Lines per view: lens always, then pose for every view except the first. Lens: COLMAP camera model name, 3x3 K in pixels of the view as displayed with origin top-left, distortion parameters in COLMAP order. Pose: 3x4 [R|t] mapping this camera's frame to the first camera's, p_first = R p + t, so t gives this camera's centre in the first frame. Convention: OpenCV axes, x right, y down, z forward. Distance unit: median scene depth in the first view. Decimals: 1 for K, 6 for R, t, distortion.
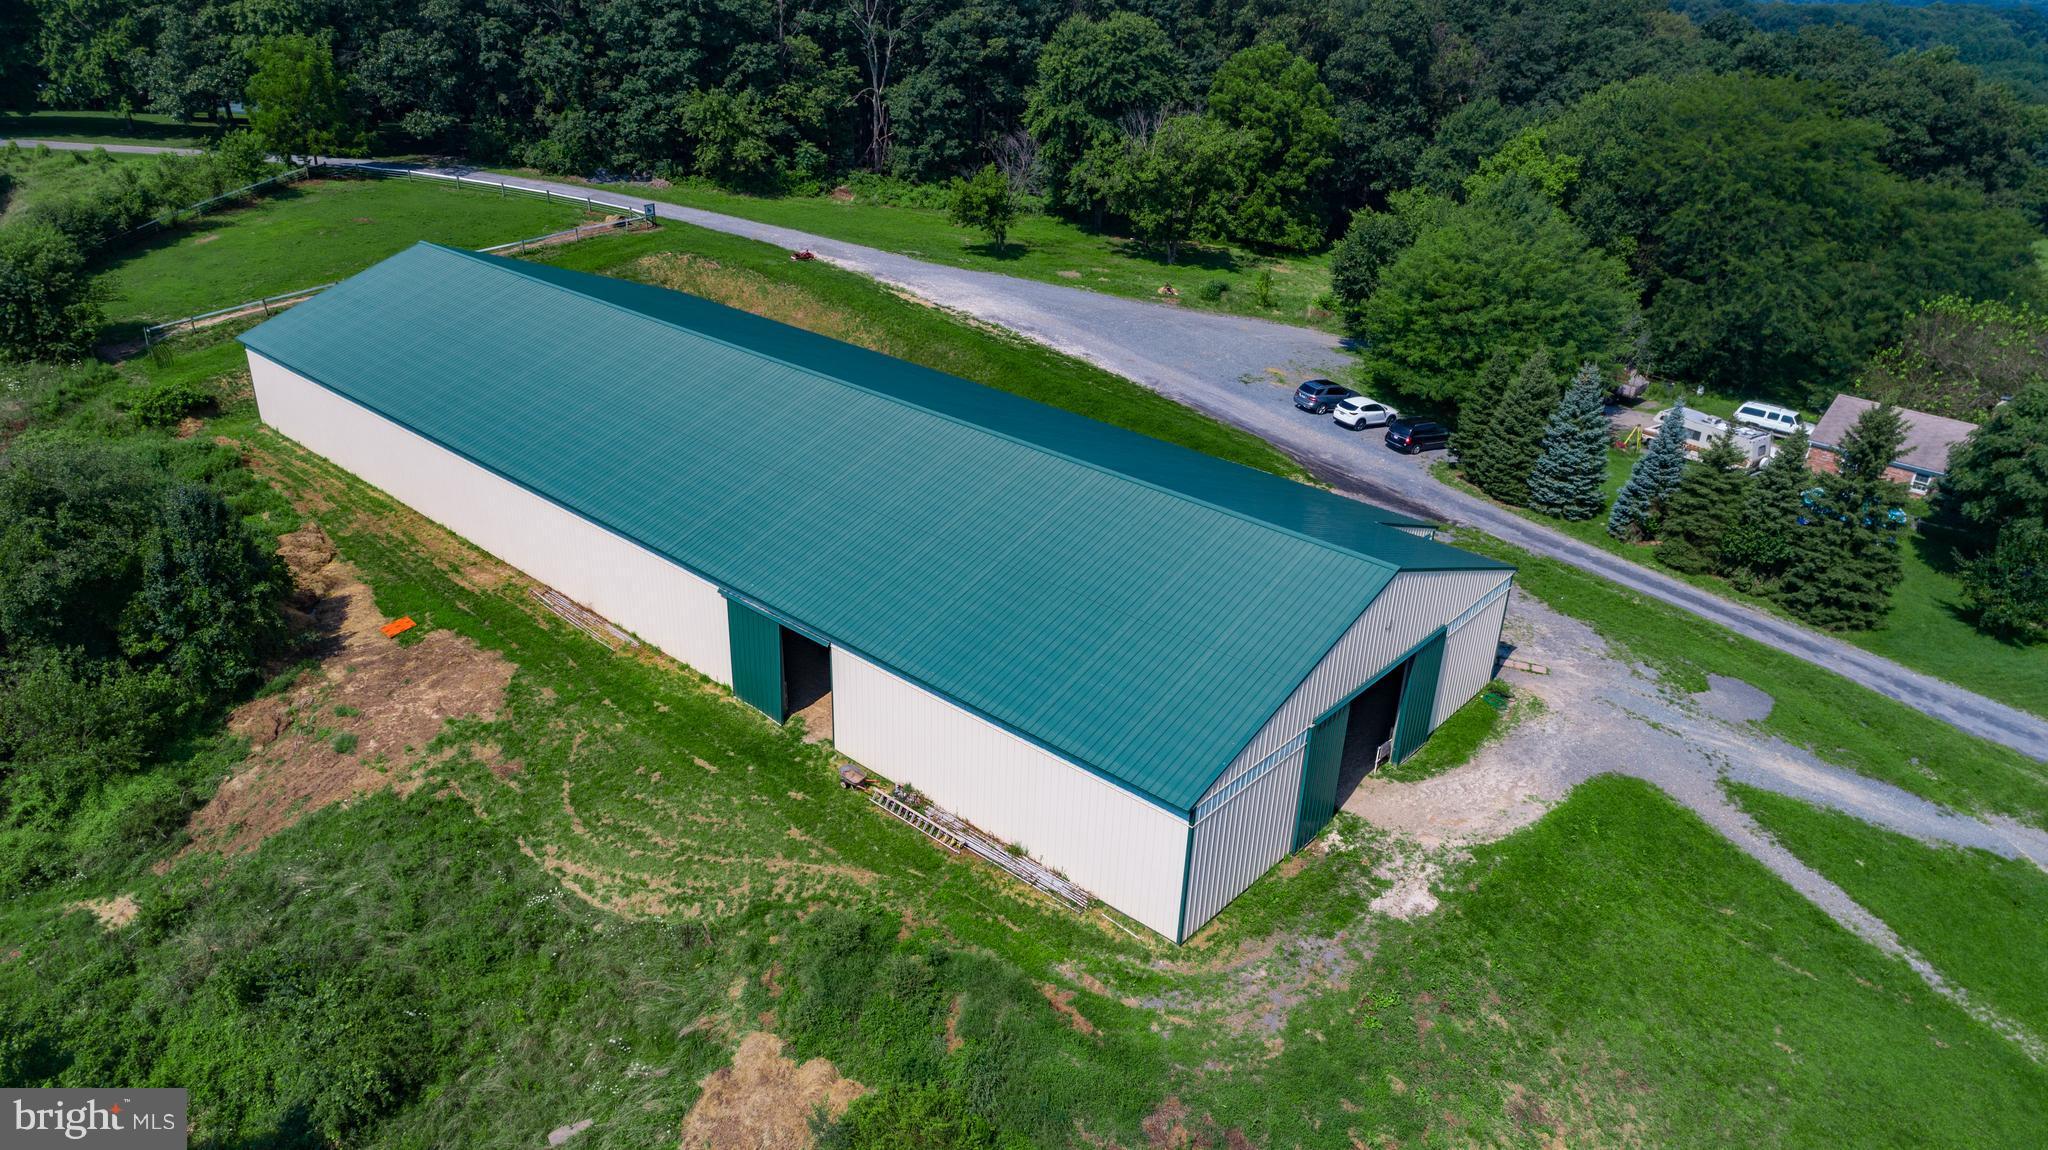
lens RADIAL K [[1371.0, 0, 1024.0], [0, 1371.0, 575.0], [0, 0, 1]] dist [-0.020113, 0.002465]
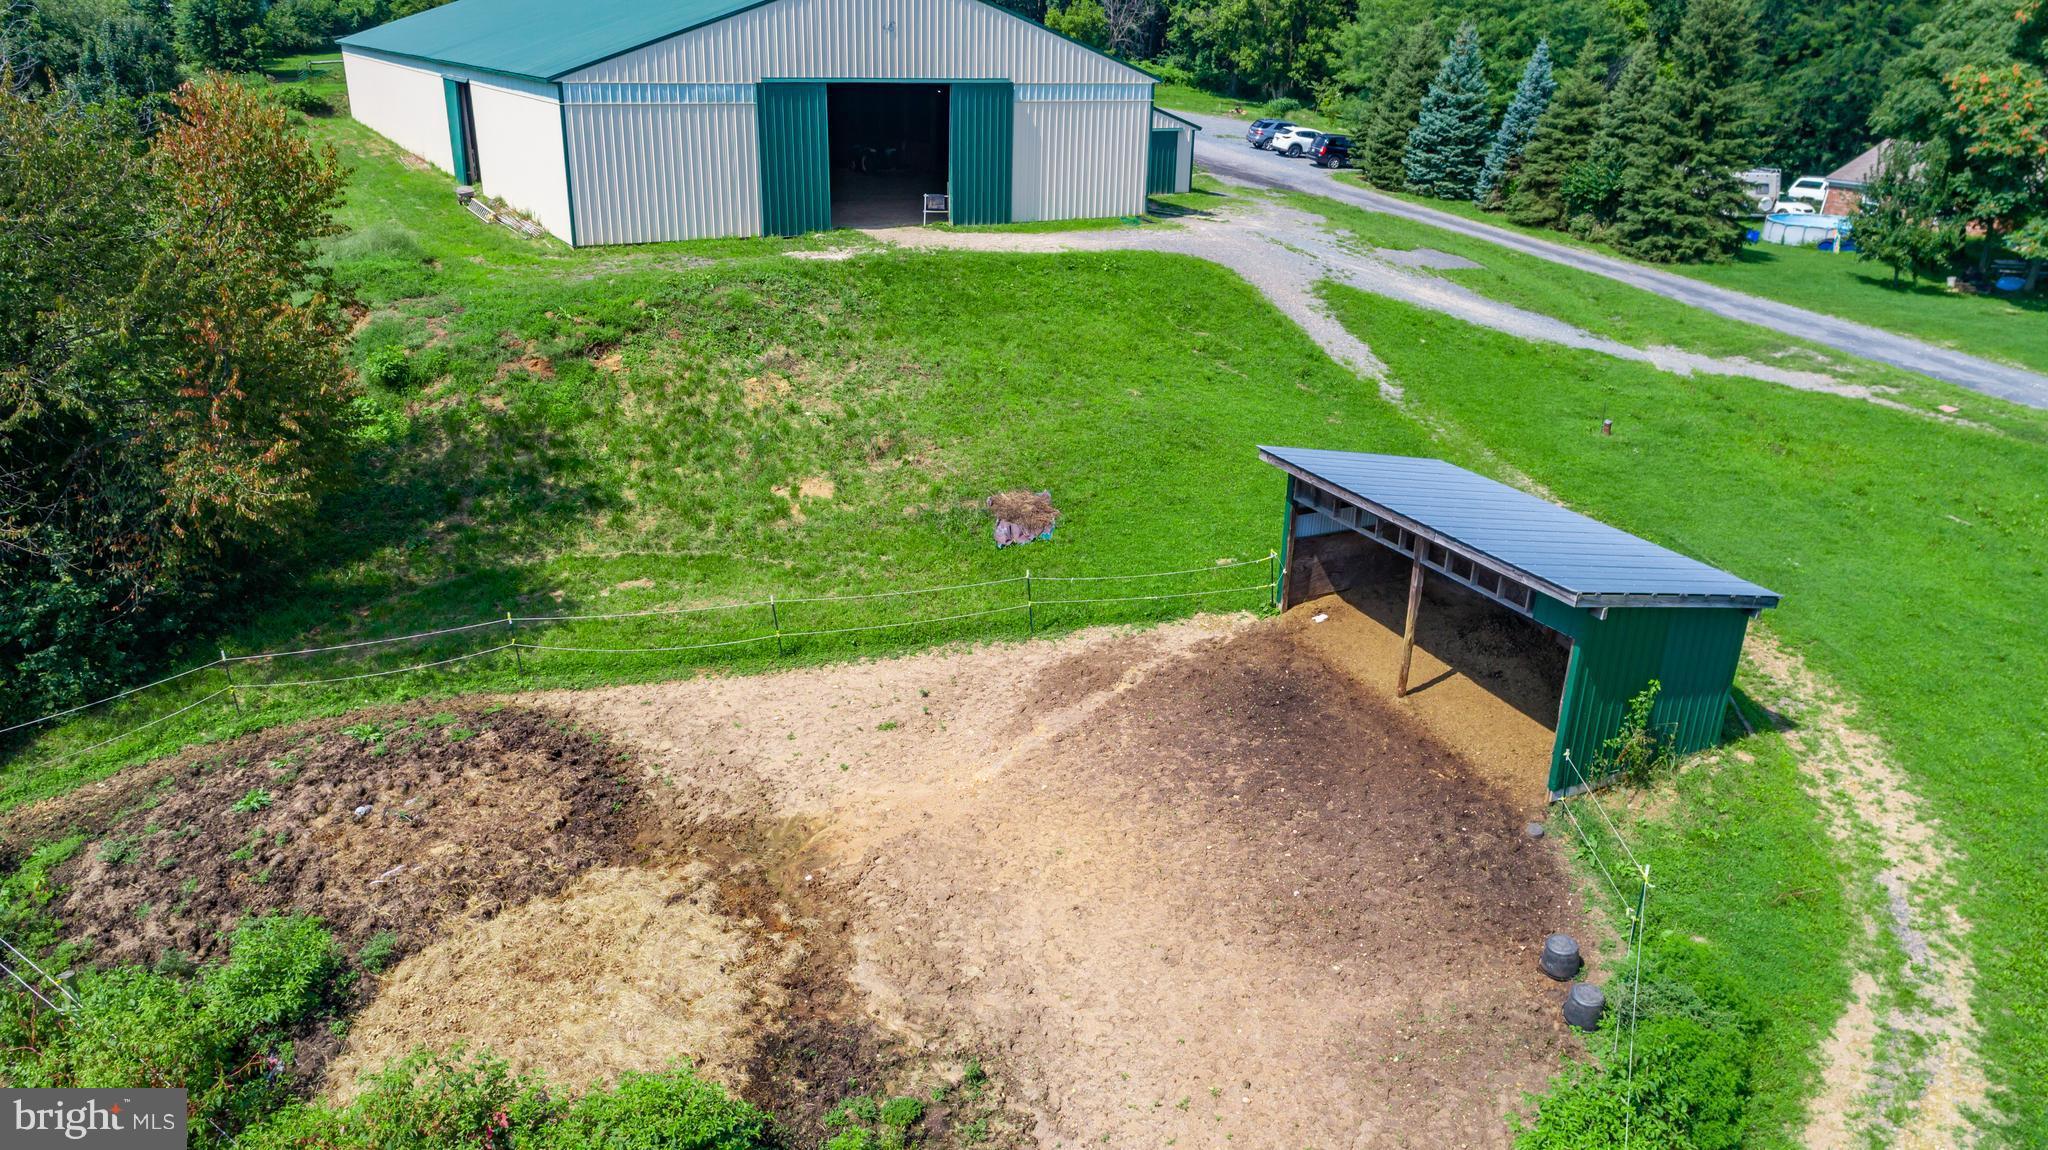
lens RADIAL K [[1371.0, 0, 1024.0], [0, 1371.0, 575.0], [0, 0, 1]] dist [-0.020113, 0.002465]
pose [[0.945891, 0.105309, -0.306922, 0.284254], [-0.129112, 0.989918, -0.058252, 0.192051], [0.297693, 0.094727, 0.949950, 0.045542]]
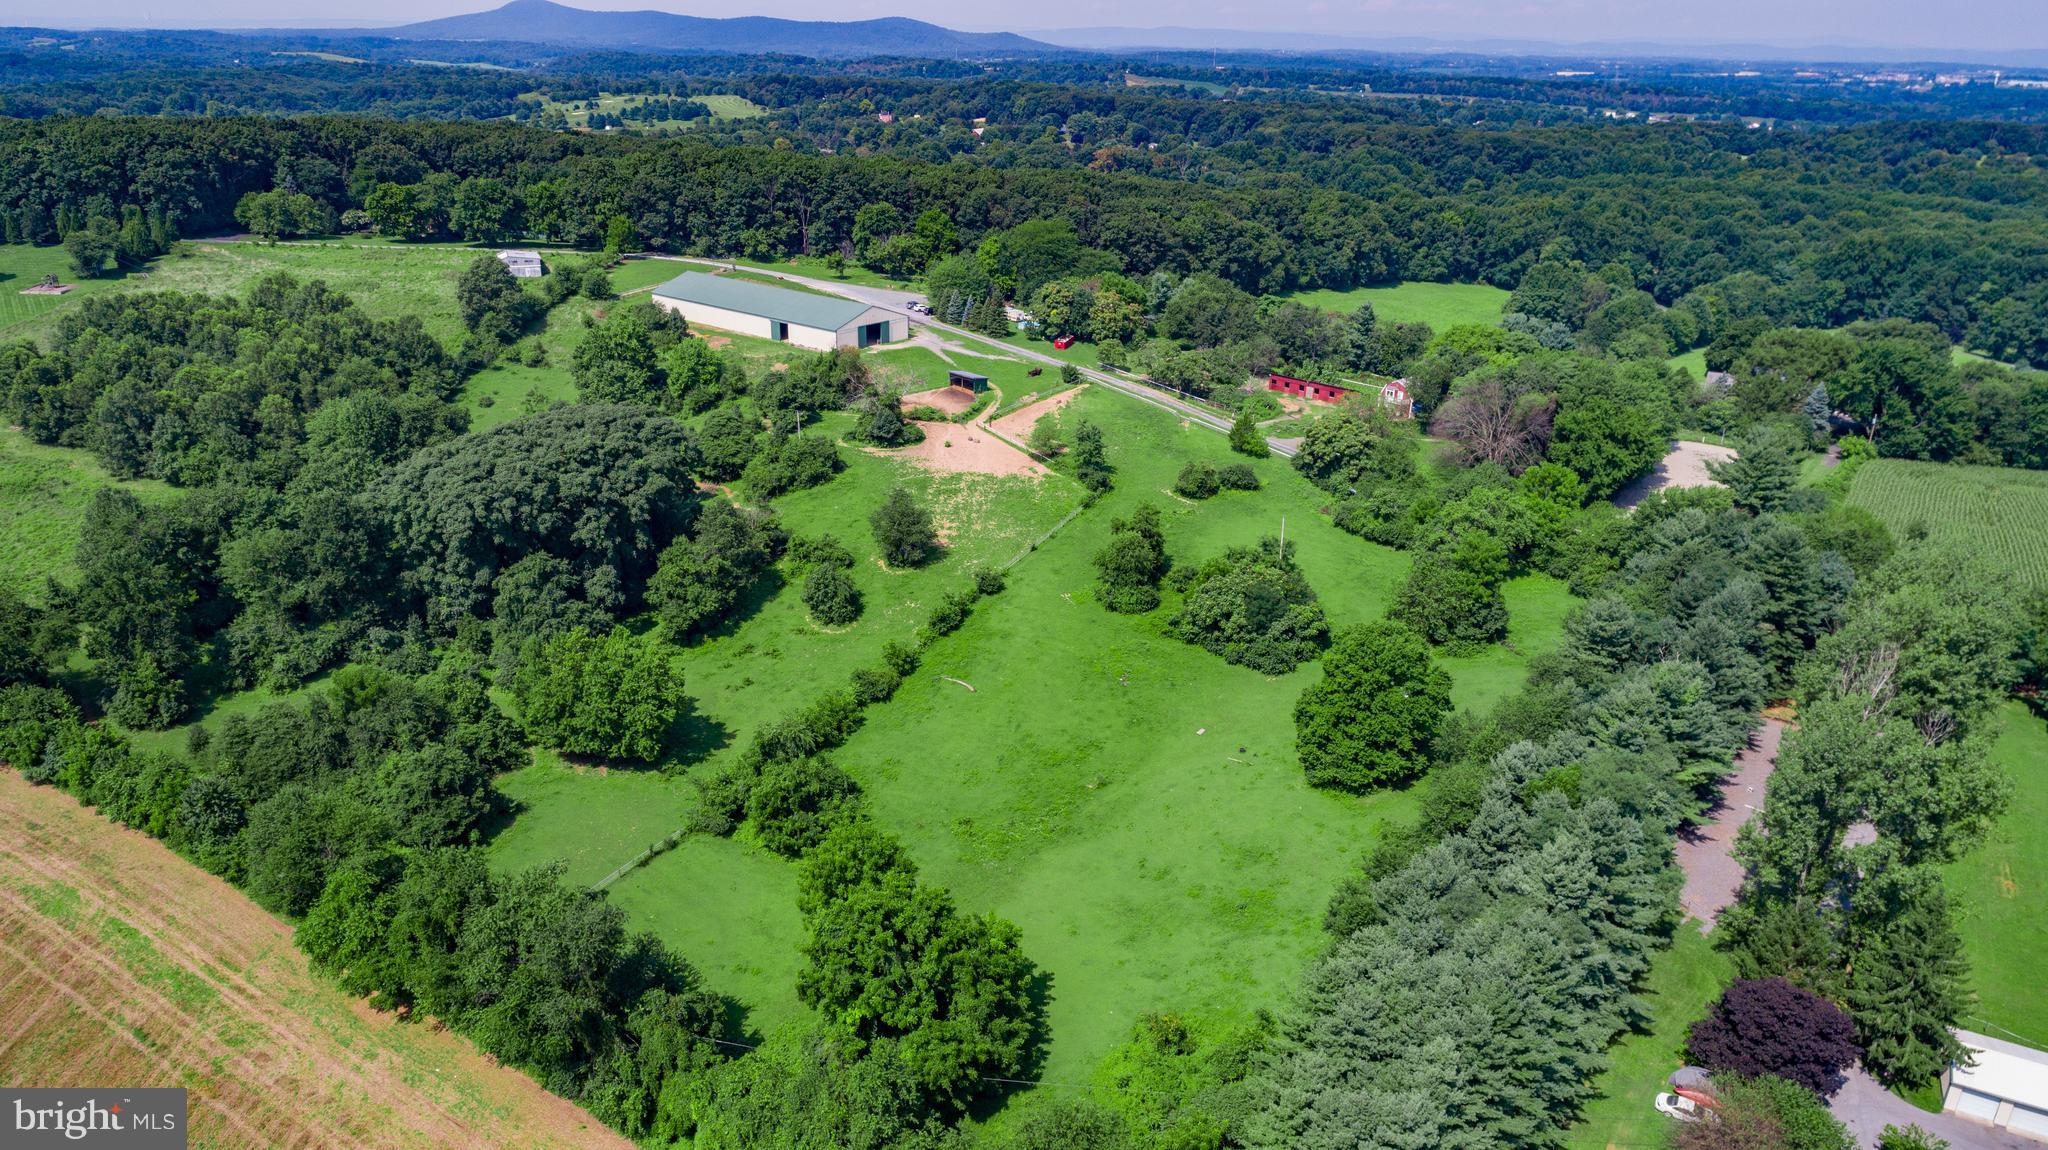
lens RADIAL K [[1371.0, 0, 1024.0], [0, 1371.0, 575.0], [0, 0, 1]] dist [-0.020113, 0.002465]
pose [[0.999414, -0.026508, 0.021666, 0.324940], [0.027875, 0.997469, -0.065414, 0.690055], [-0.019877, 0.065980, 0.997623, -2.192594]]
